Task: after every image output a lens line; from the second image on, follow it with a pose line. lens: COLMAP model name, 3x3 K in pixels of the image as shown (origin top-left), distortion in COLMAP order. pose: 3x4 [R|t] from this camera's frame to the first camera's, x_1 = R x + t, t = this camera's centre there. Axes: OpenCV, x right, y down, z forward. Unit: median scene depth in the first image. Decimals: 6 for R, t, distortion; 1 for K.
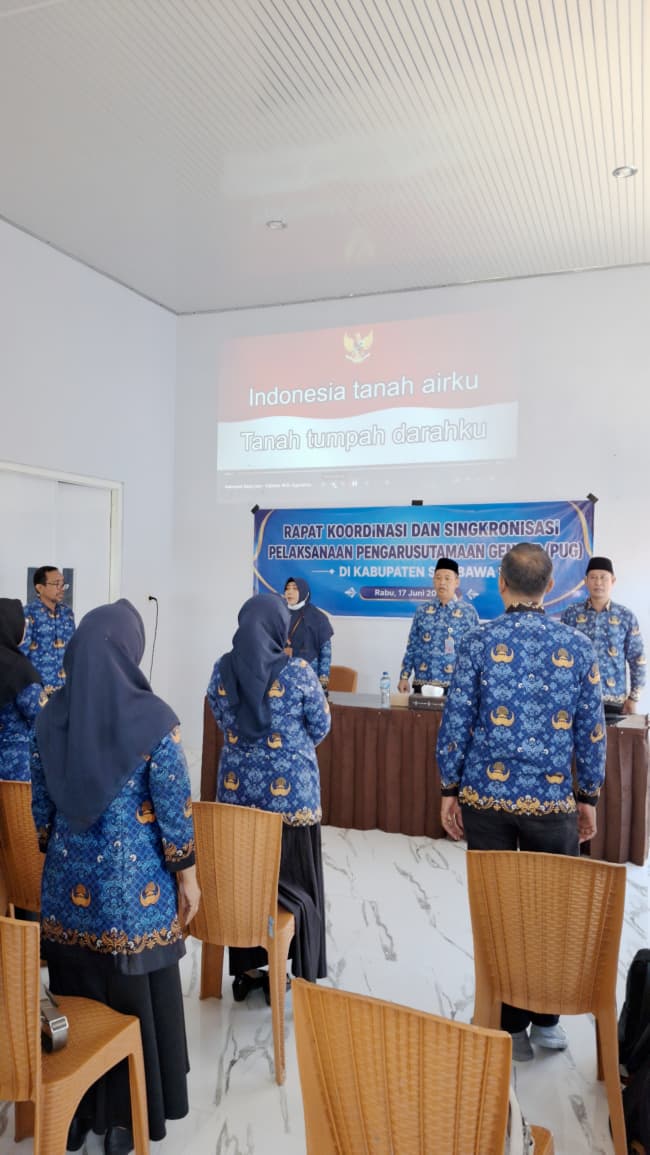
lens RADIAL K [[842.2, 0, 318.8], [0, 842.2, 586.6], [0, 0, 1]] dist [0.051745, -0.089223]
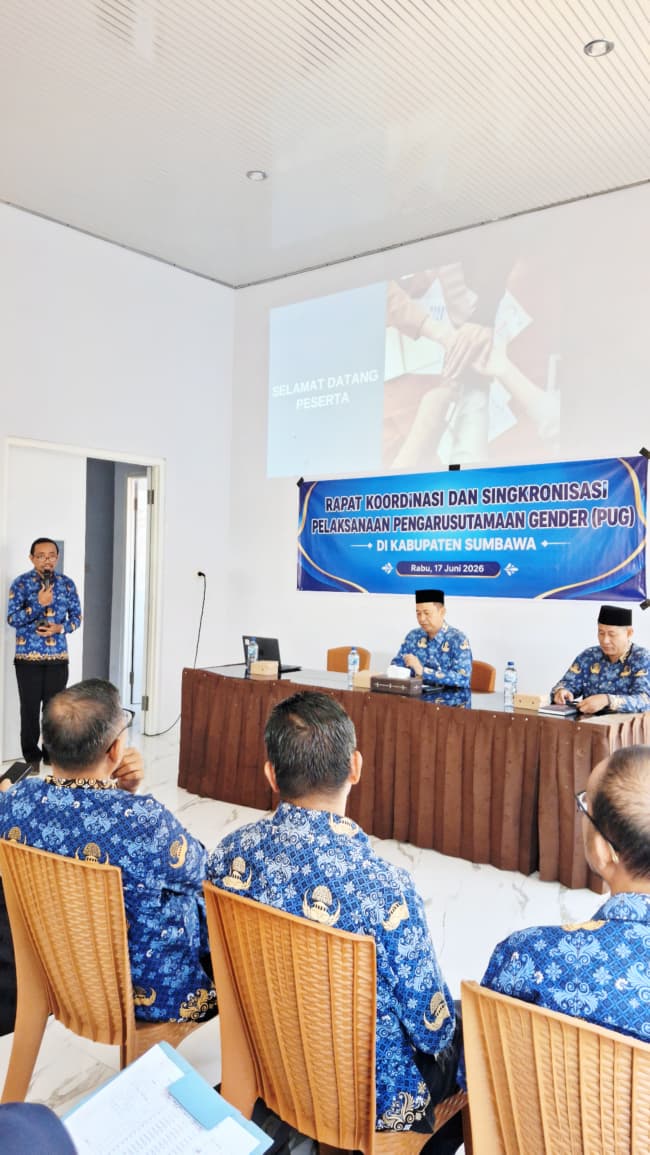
lens RADIAL K [[842.2, 0, 321.8], [0, 842.2, 575.4], [0, 0, 1]] dist [0.051745, -0.089223]
pose [[0.954483, 0.002319, -0.298257, 0.250351], [-0.003051, 0.999993, -0.001990, 0.017436], [0.298250, 0.002809, 0.954484, 0.101232]]
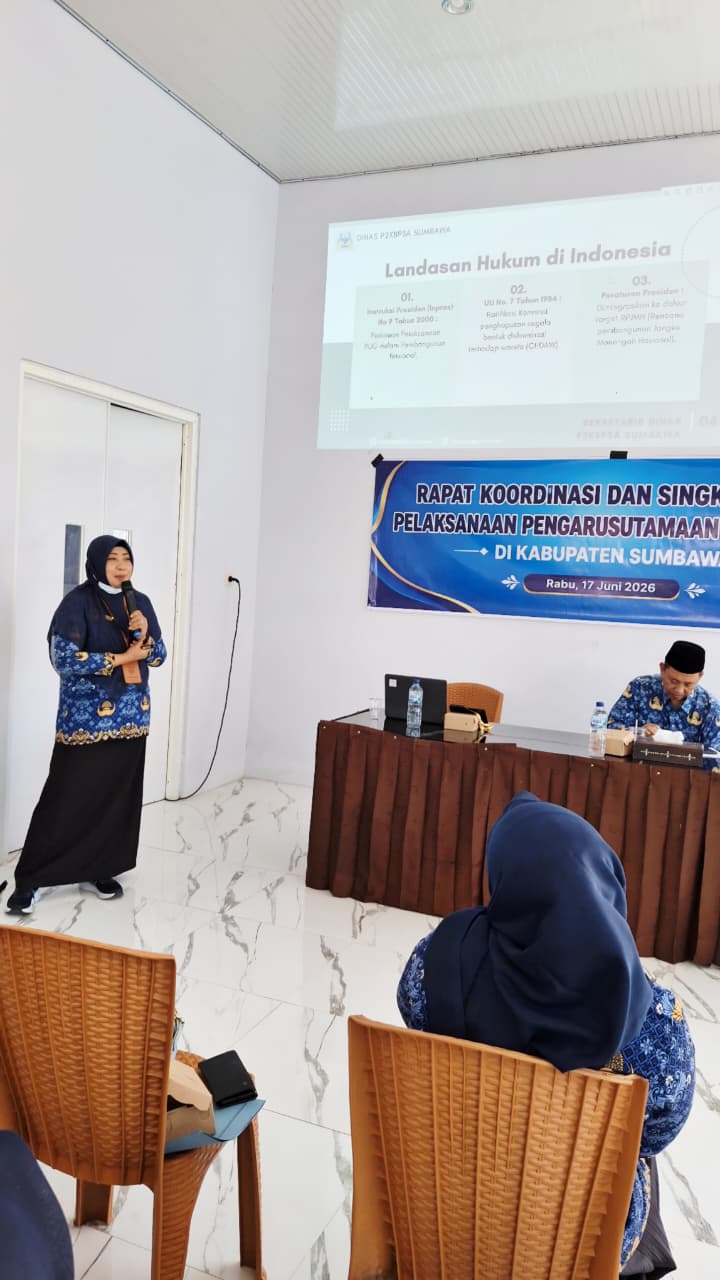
lens RADIAL K [[933.4, 0, 326.8], [0, 933.4, 636.4], [0, 0, 1]] dist [0.051745, -0.089223]
pose [[0.997136, 0.045577, -0.060352, -0.067970], [-0.042306, 0.997622, 0.054411, 0.016800], [0.062688, -0.051702, 0.996693, 0.212418]]
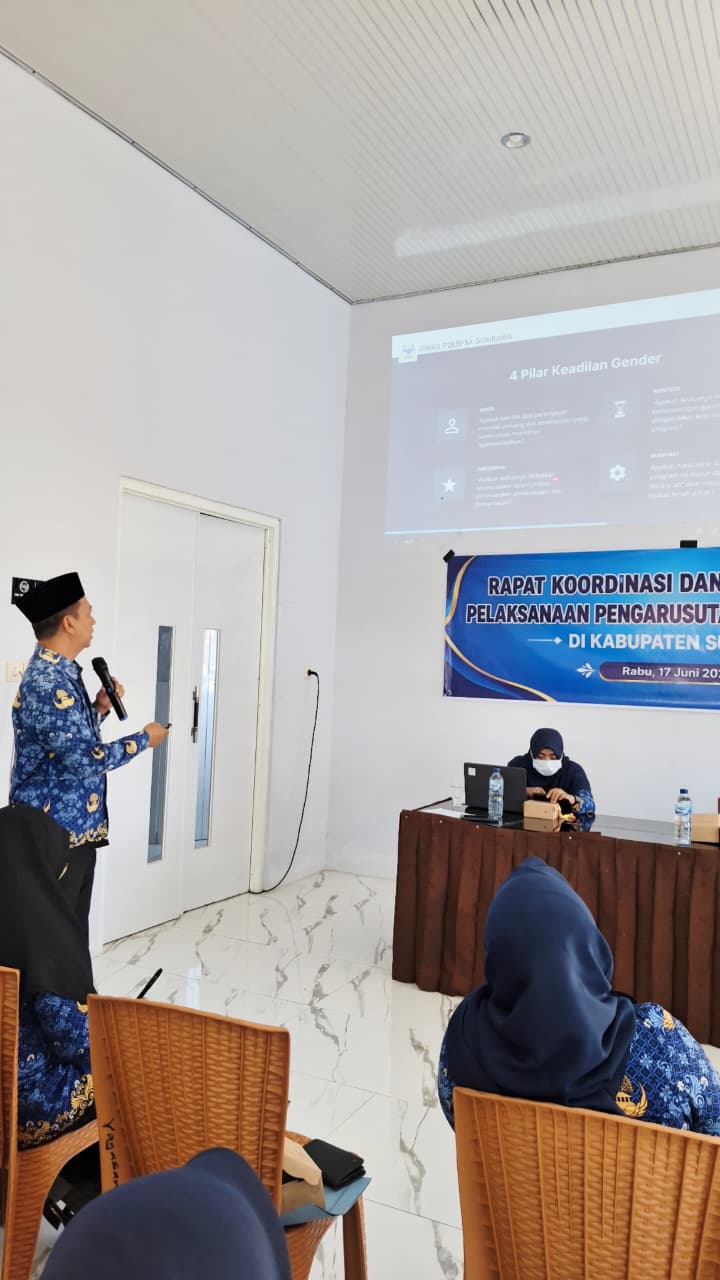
lens RADIAL K [[933.4, 0, 325.8], [0, 933.4, 631.7], [0, 0, 1]] dist [0.051745, -0.089223]
pose [[0.990230, 0.015039, -0.138629, -0.072483], [-0.021566, 0.998723, -0.045696, 0.015739], [0.137765, 0.048240, 0.989290, 0.189299]]
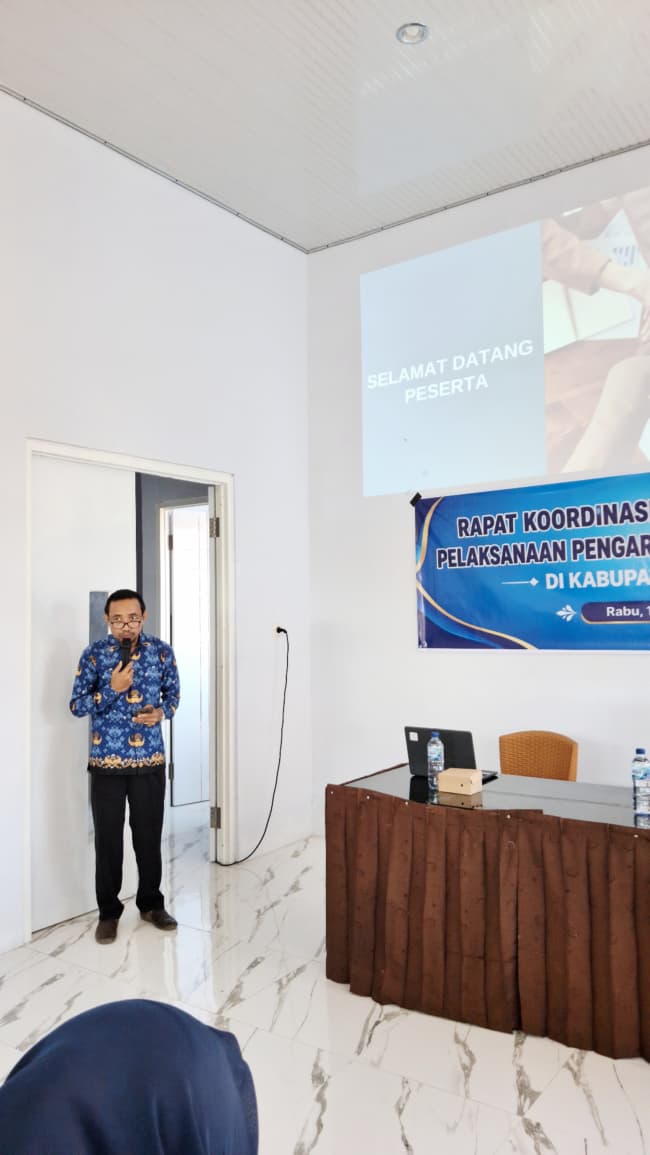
lens RADIAL K [[842.2, 0, 284.7], [0, 842.2, 557.4], [0, 0, 1]] dist [0.051745, -0.089223]
pose [[0.958827, -0.051529, -0.279278, 0.014633], [0.029254, 0.996091, -0.083352, 0.012674], [0.282481, 0.071750, 0.956586, 0.323080]]
